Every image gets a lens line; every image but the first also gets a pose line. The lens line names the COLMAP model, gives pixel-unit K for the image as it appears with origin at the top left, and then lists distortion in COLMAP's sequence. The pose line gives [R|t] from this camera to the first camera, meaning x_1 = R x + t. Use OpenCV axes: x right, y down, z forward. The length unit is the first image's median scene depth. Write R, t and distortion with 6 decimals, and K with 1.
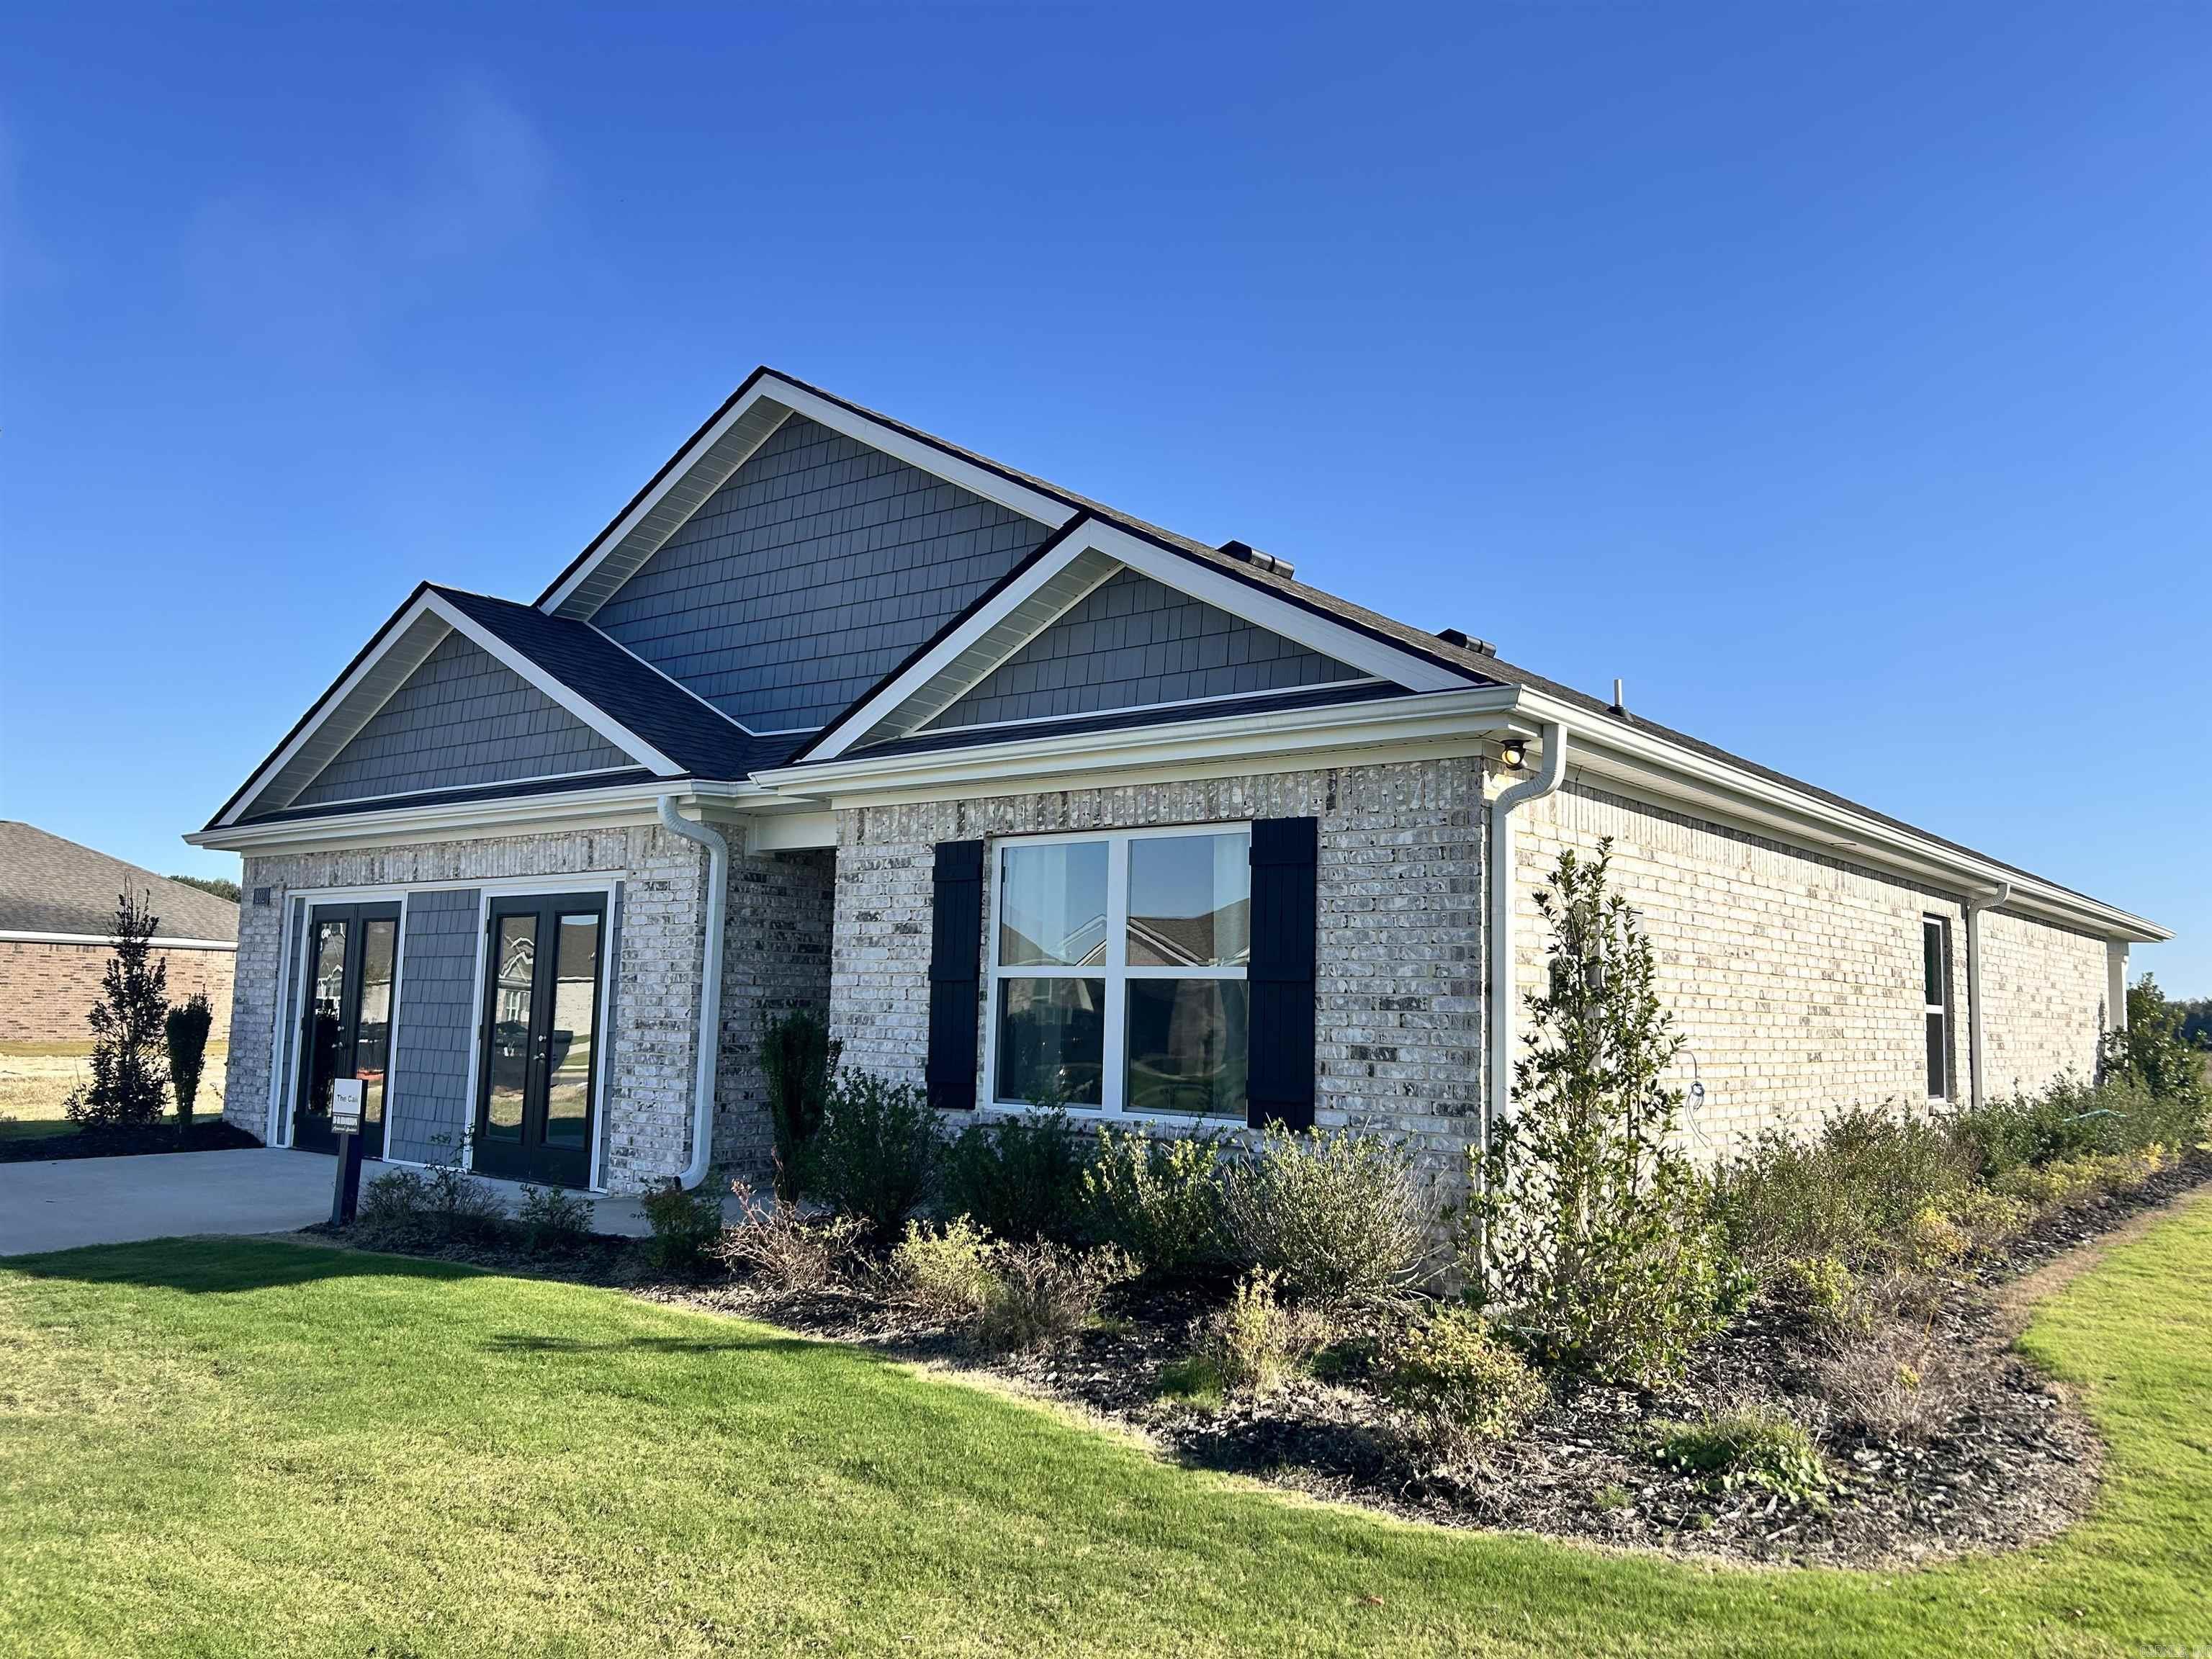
lens RADIAL K [[1658.3, 0, 1162.9], [0, 1658.3, 761.1], [0, 0, 1]] dist [0.060621, -0.075258]
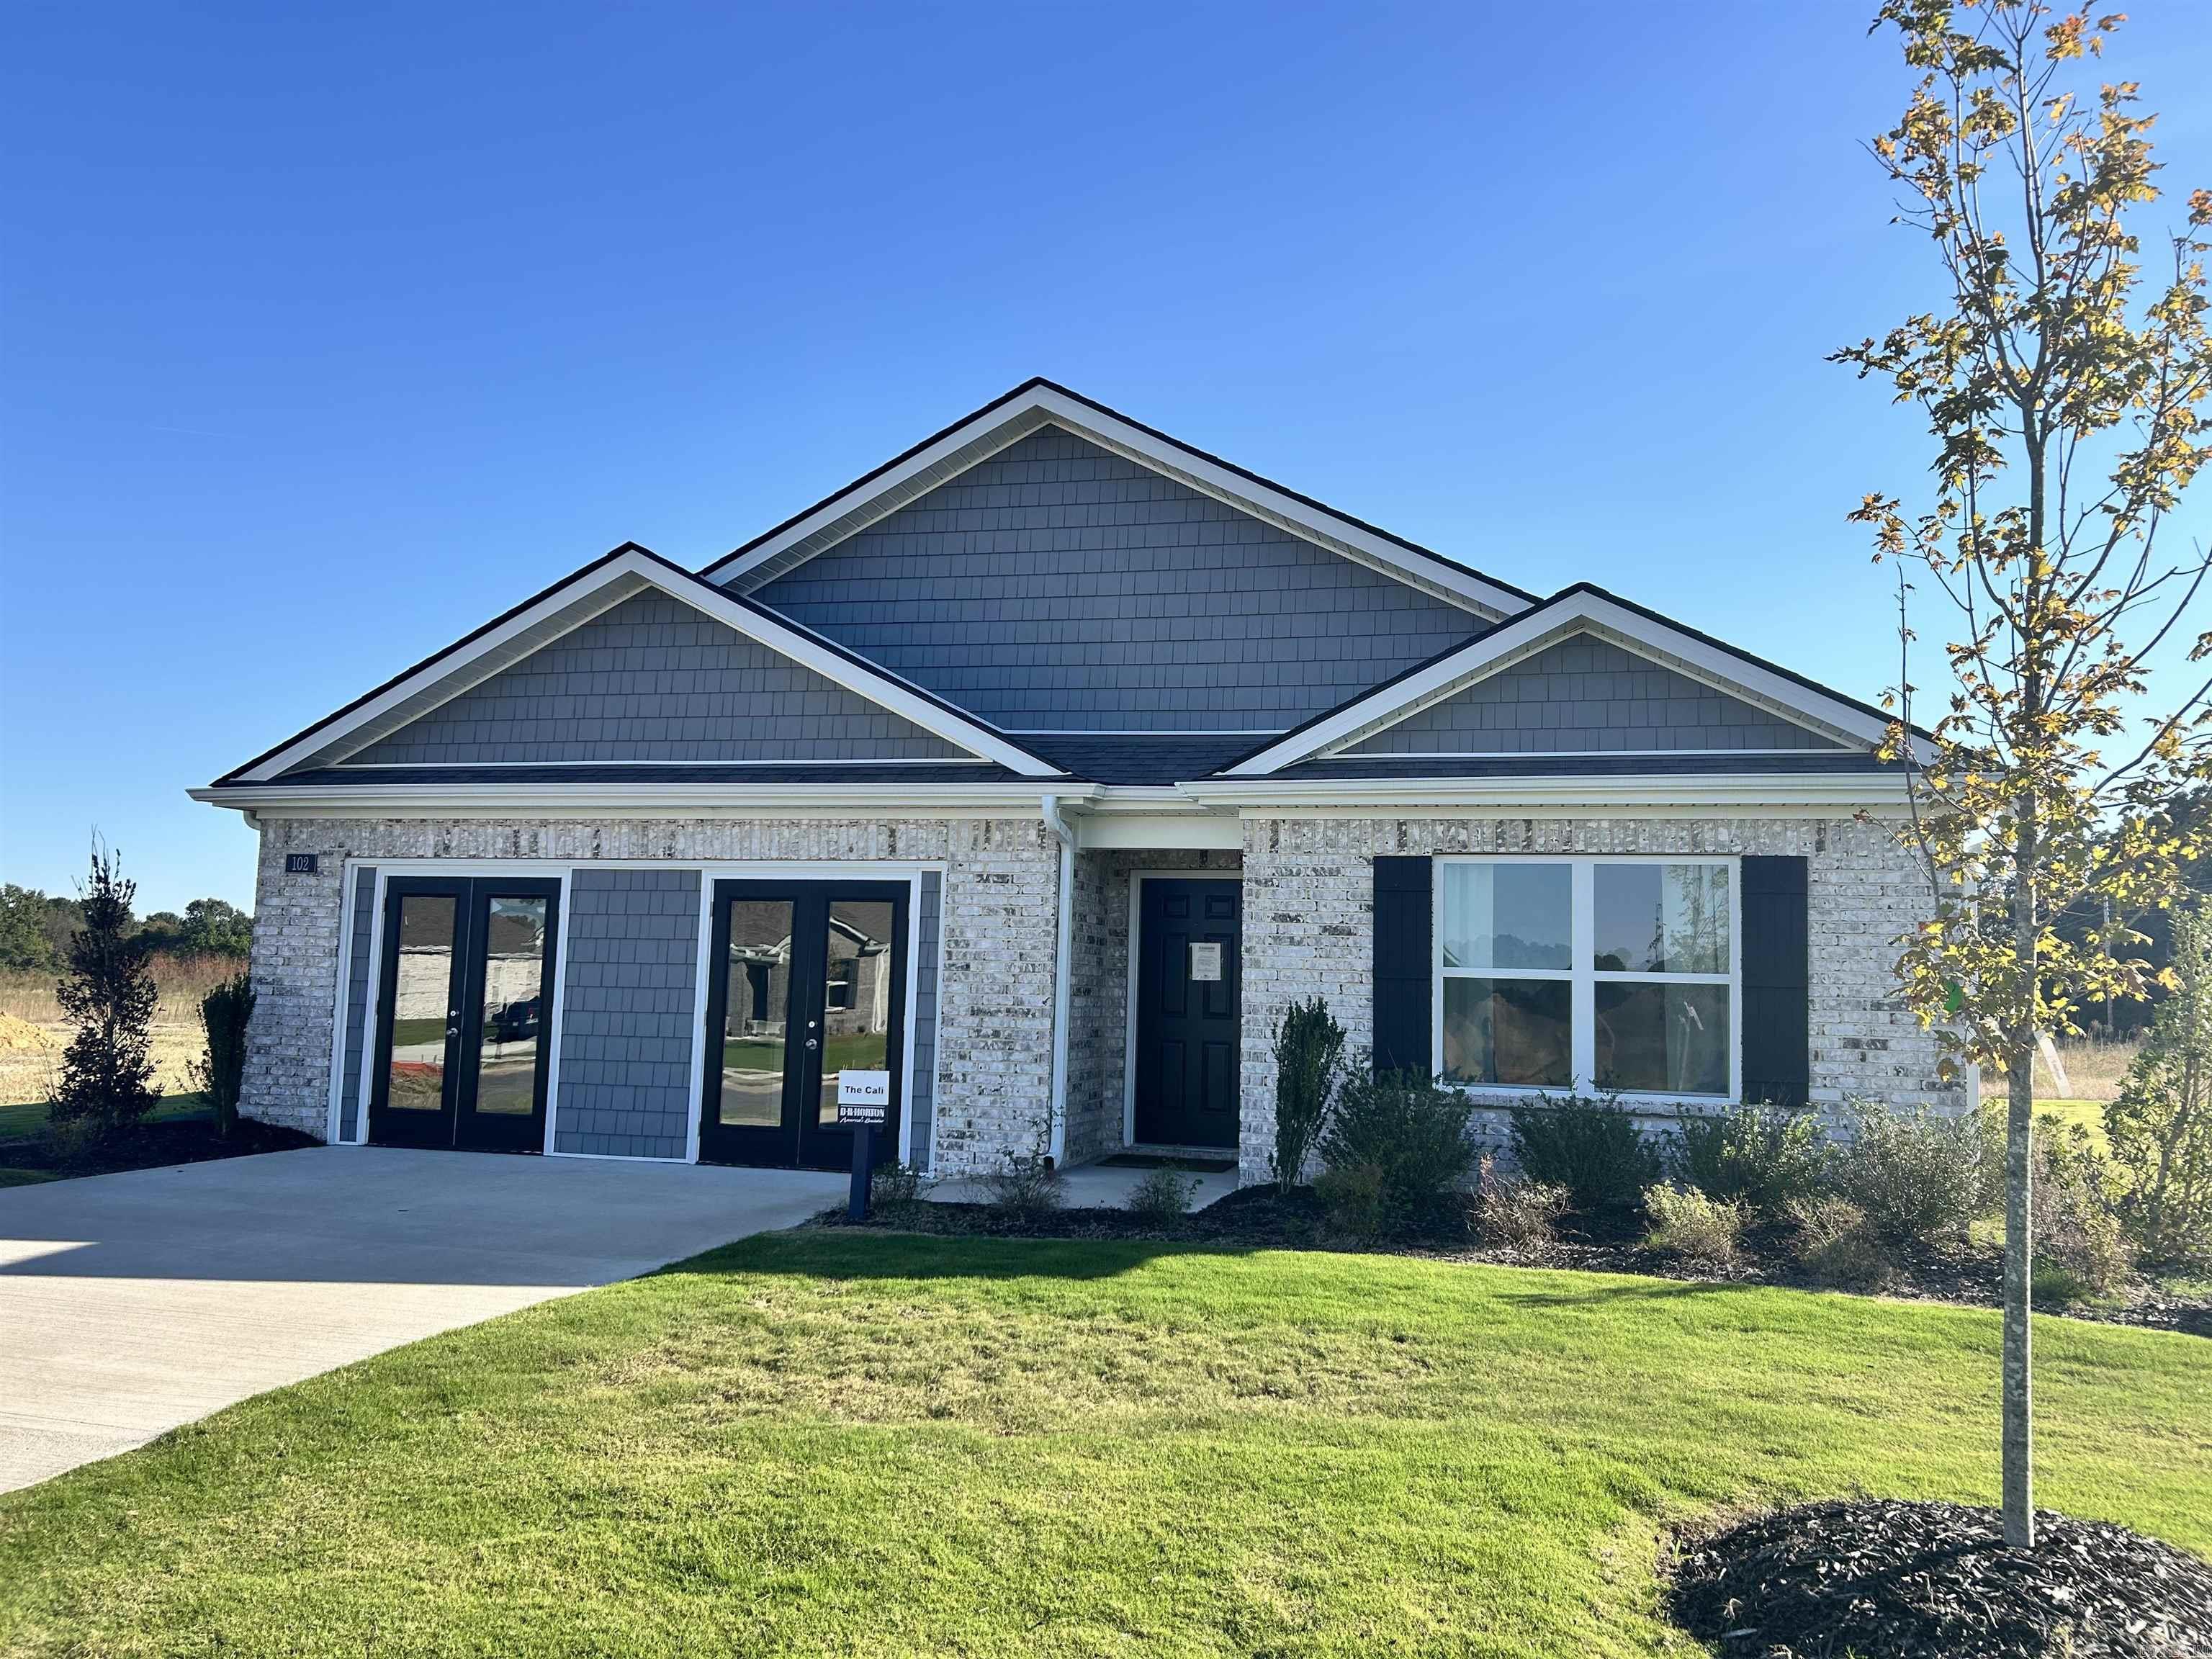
lens RADIAL K [[1658.3, 0, 1001.3], [0, 1658.3, 773.8], [0, 0, 1]] dist [0.060621, -0.075258]
pose [[0.917709, 0.052430, 0.393779, -0.759569], [-0.064958, 0.997716, 0.018544, -0.010169], [-0.391907, -0.042597, 0.919018, 0.058327]]
